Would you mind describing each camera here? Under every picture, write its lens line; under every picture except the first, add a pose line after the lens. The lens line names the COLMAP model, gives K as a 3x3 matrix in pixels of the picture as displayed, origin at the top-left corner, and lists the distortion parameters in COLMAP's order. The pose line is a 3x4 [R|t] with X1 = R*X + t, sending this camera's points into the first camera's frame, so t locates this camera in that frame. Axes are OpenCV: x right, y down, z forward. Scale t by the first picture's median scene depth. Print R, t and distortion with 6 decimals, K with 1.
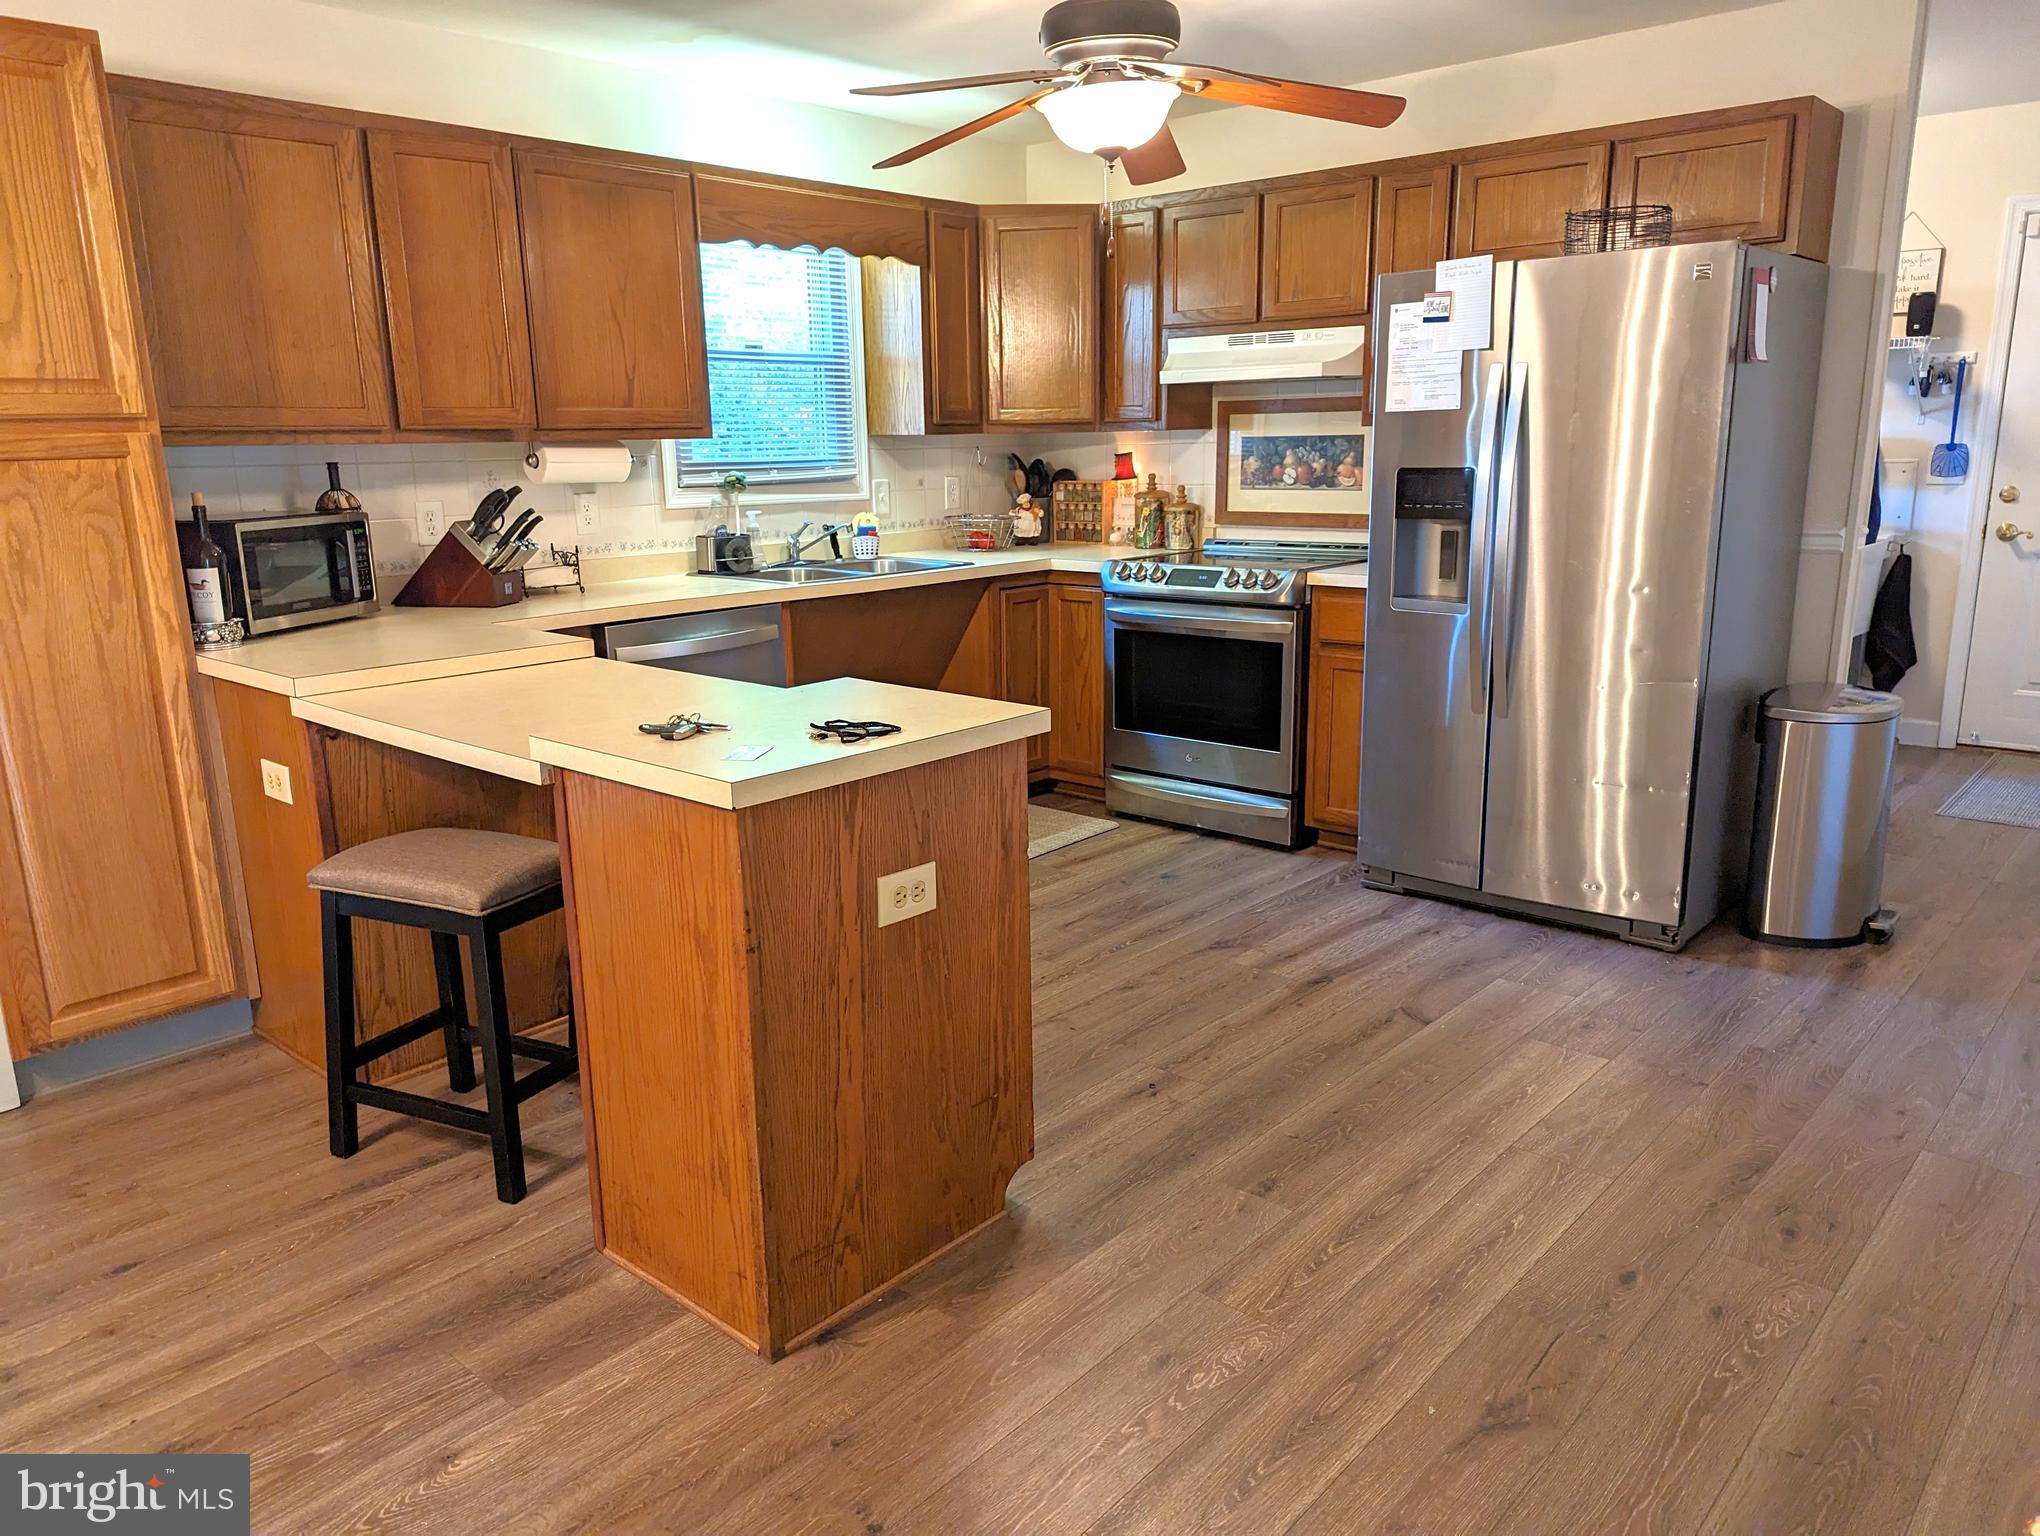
lens RADIAL K [[1451.5, 0, 1012.0], [0, 1451.5, 772.1], [0, 0, 1]] dist [0.006277, -0.001749]
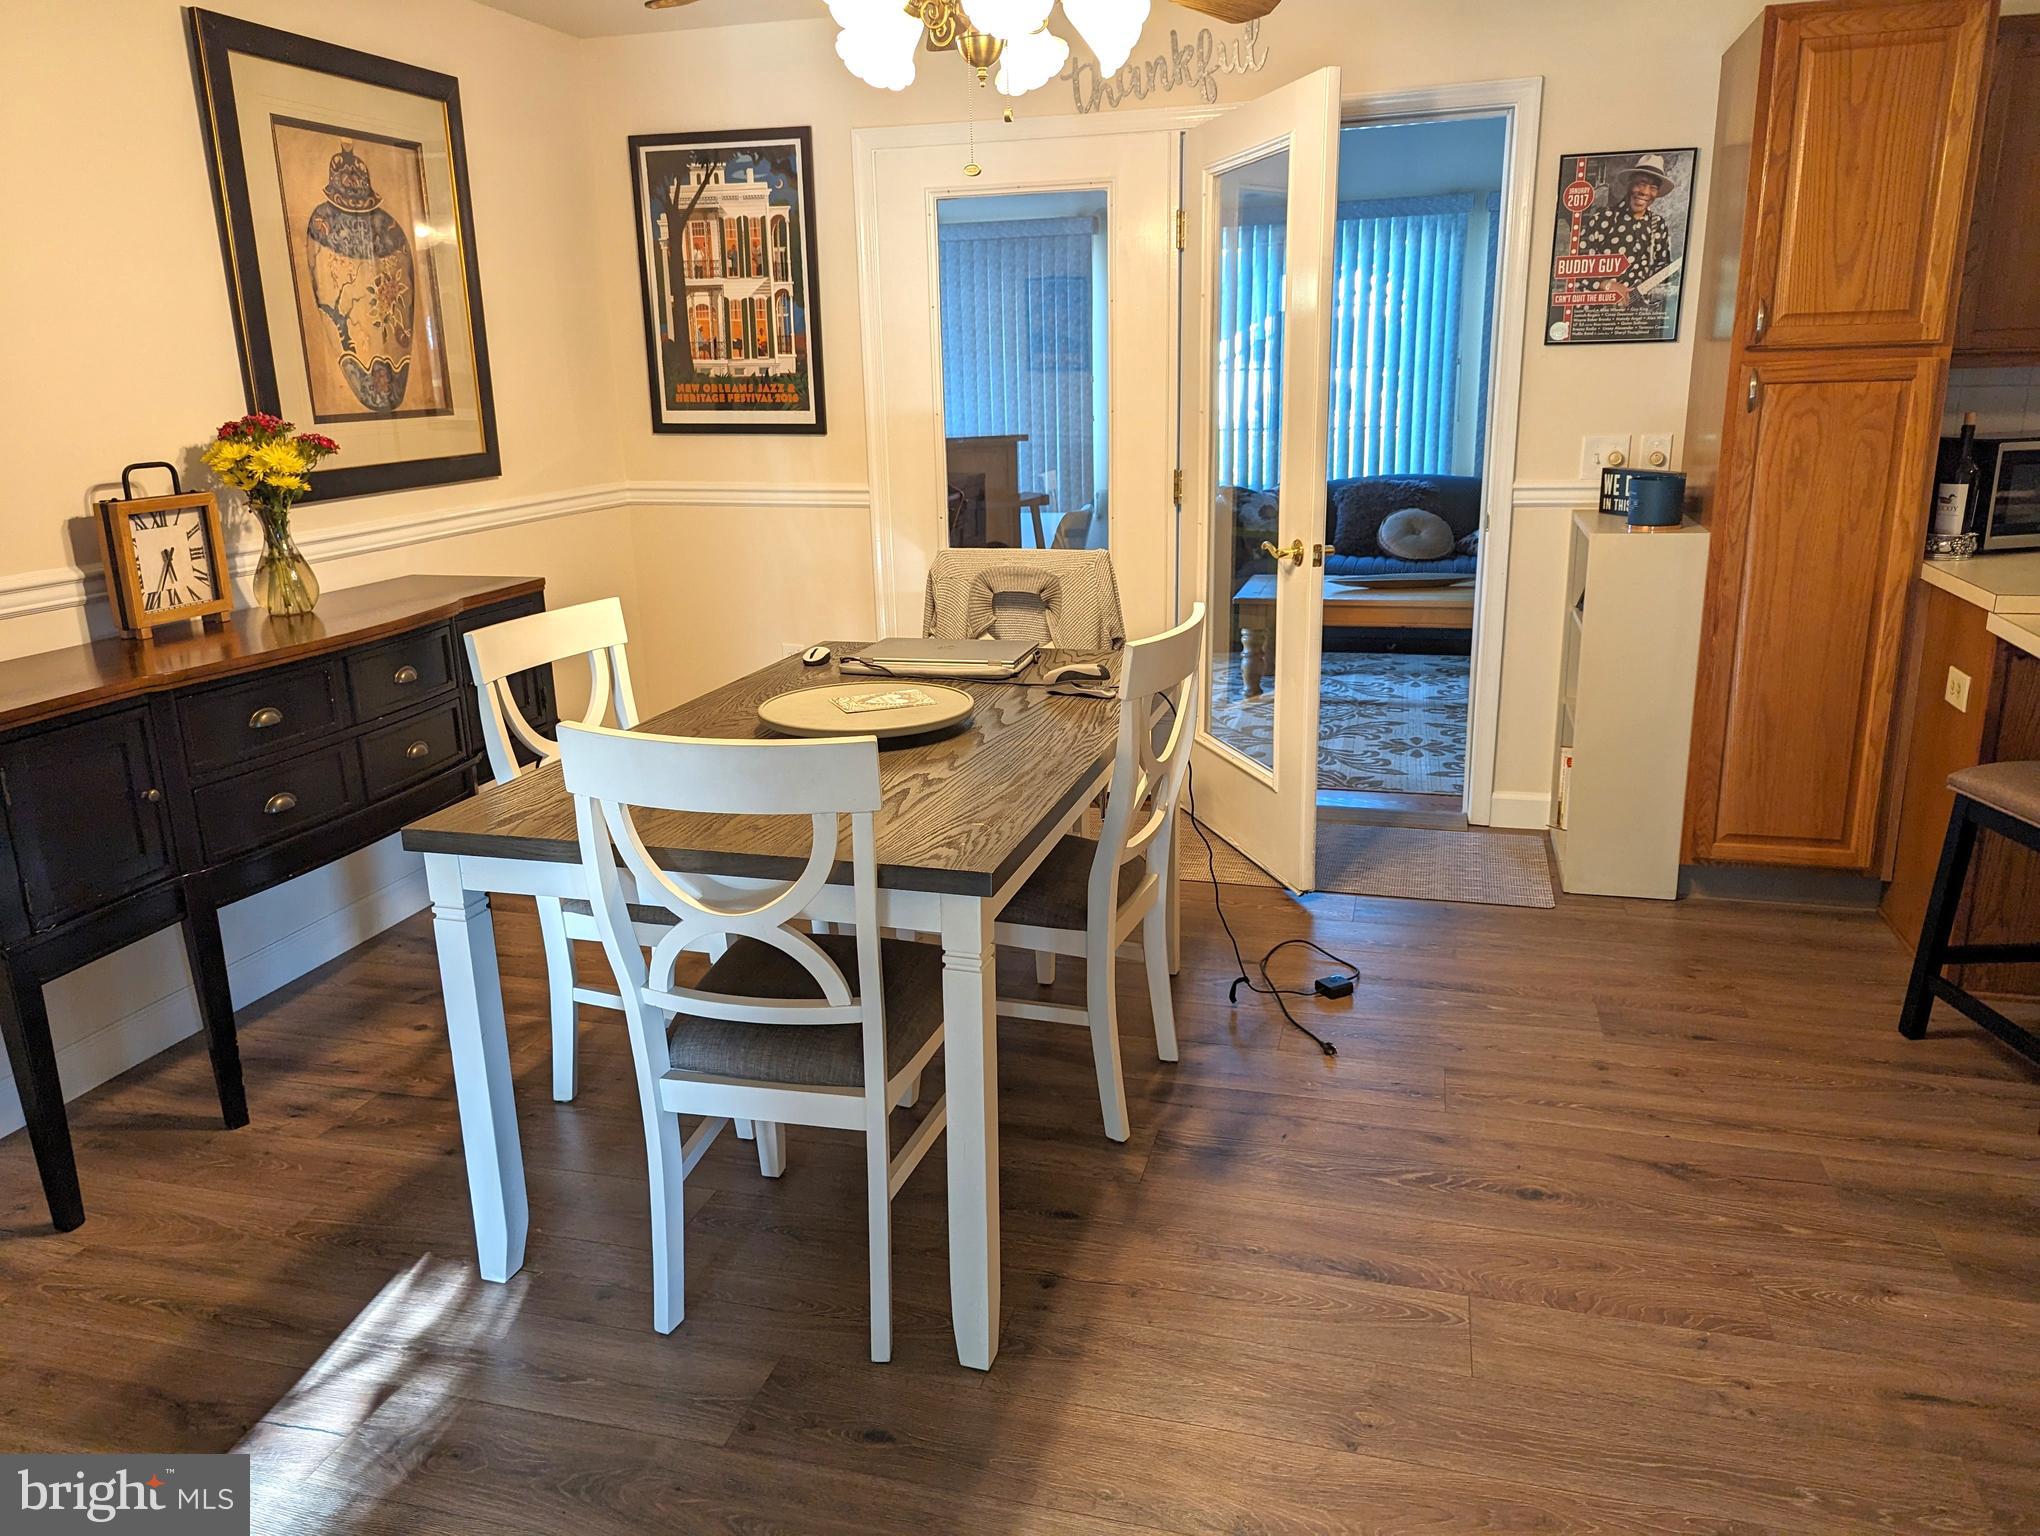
lens RADIAL K [[1451.5, 0, 1012.0], [0, 1451.5, 772.1], [0, 0, 1]] dist [0.006277, -0.001749]
pose [[0.443402, 0.249828, -0.860802, 0.124024], [-0.189130, 0.964826, 0.182597, 0.001543], [0.876142, 0.081839, 0.475056, -0.114862]]
